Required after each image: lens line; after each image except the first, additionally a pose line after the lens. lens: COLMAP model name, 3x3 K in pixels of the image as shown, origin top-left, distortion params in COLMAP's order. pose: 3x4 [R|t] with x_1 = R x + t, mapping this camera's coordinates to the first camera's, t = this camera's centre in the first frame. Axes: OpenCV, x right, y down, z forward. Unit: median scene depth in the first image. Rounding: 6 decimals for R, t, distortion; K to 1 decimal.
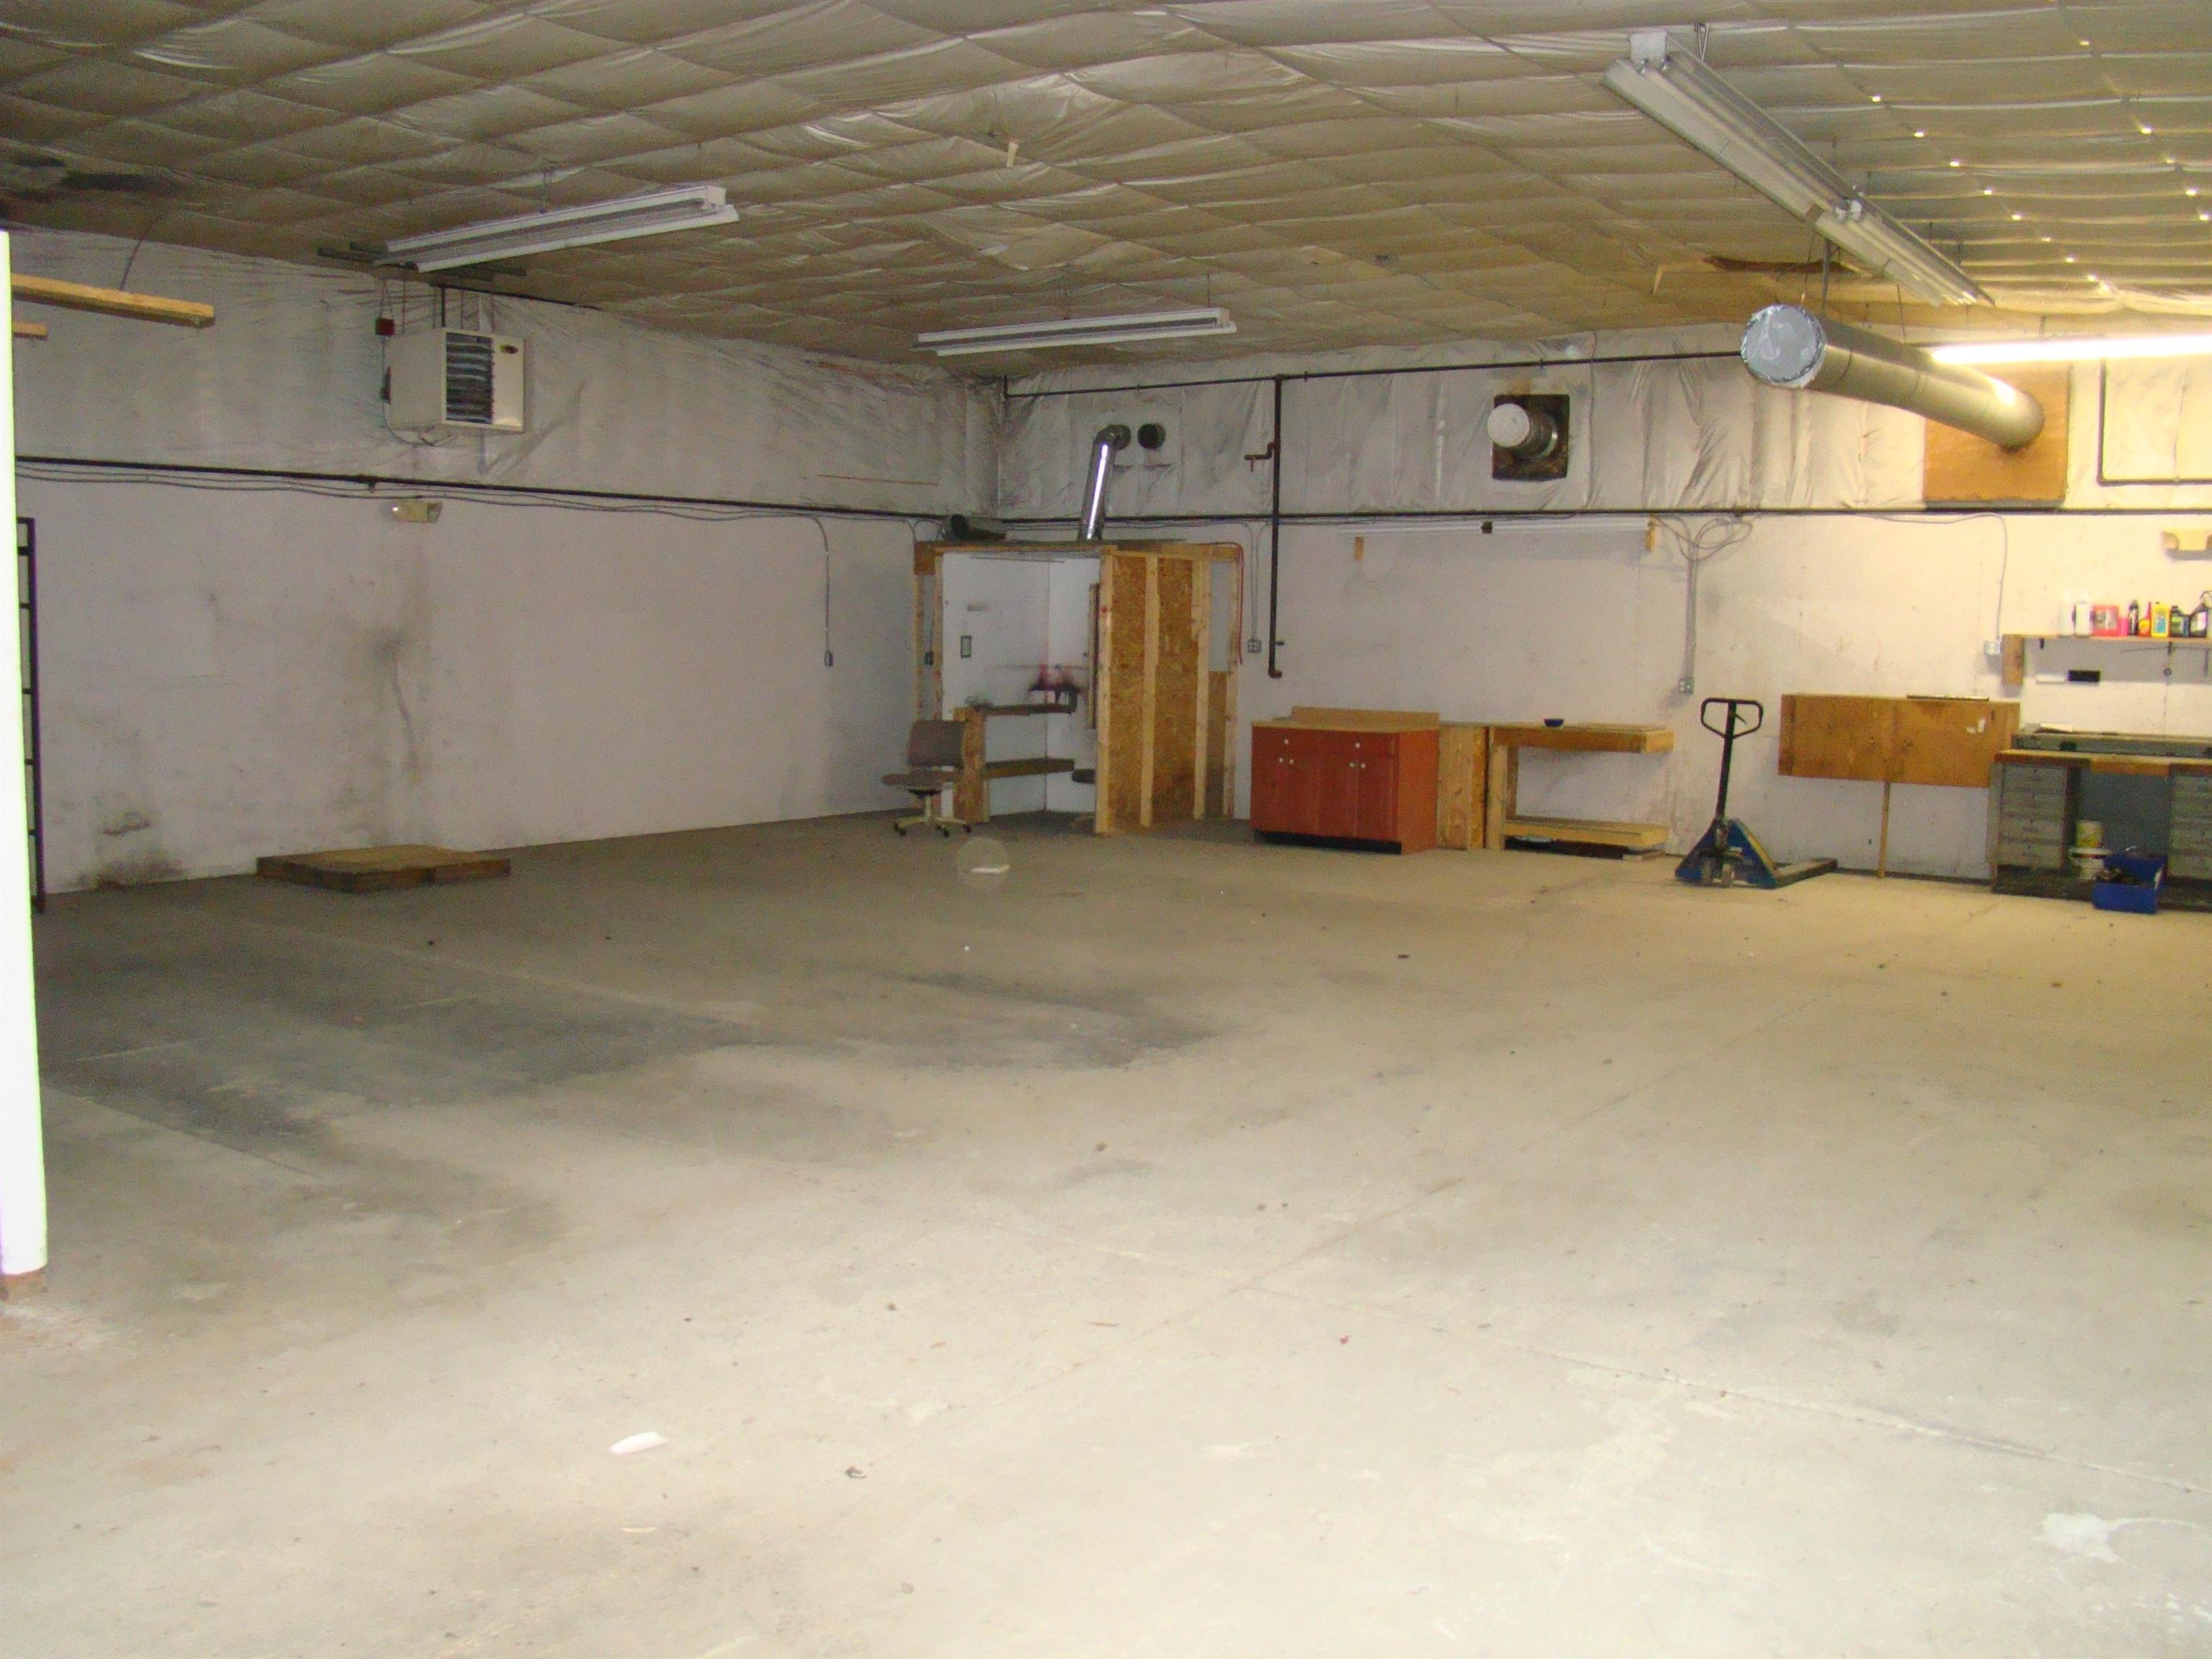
lens RADIAL K [[1991.3, 0, 1106.0], [0, 1991.3, 829.5], [0, 0, 1]] dist [-0.179881, 0.107550]
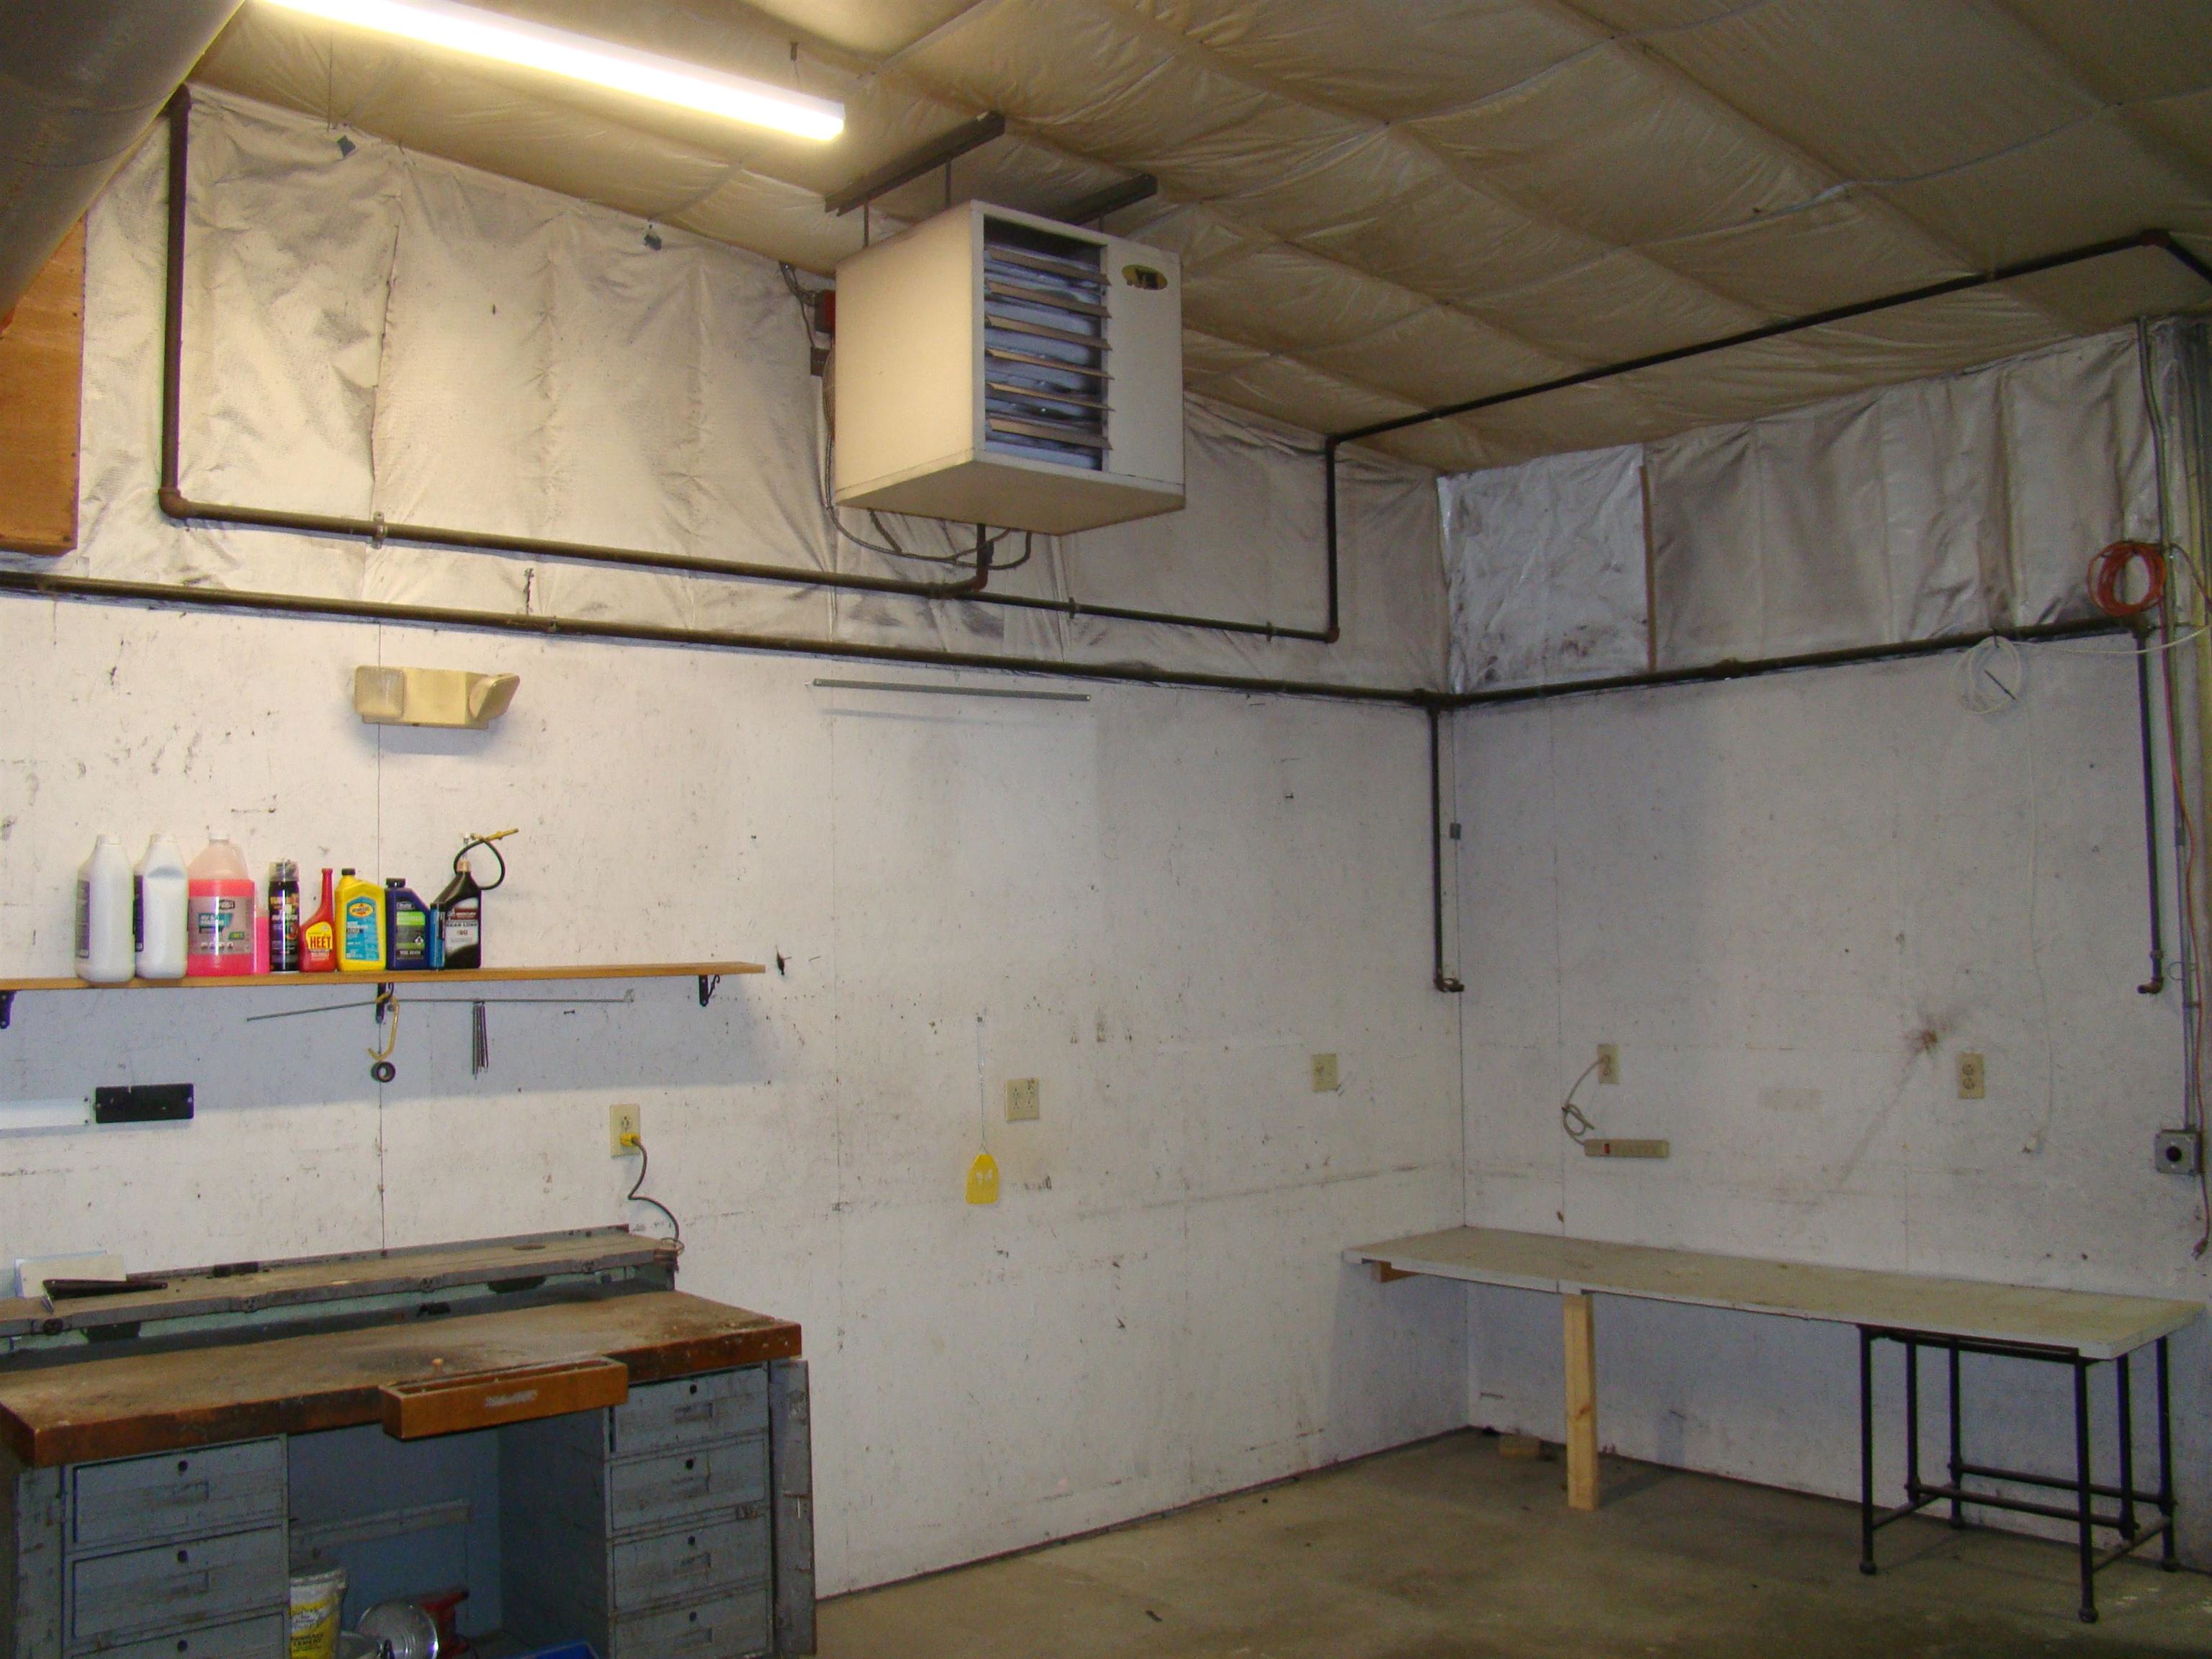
lens RADIAL K [[1991.3, 0, 1106.0], [0, 1991.3, 829.5], [0, 0, 1]] dist [-0.179881, 0.107550]
pose [[0.218082, 0.040841, 0.975076, 0.241979], [0.131755, 0.988745, -0.070881, -0.084524], [-0.966996, 0.143929, 0.210246, 0.796664]]
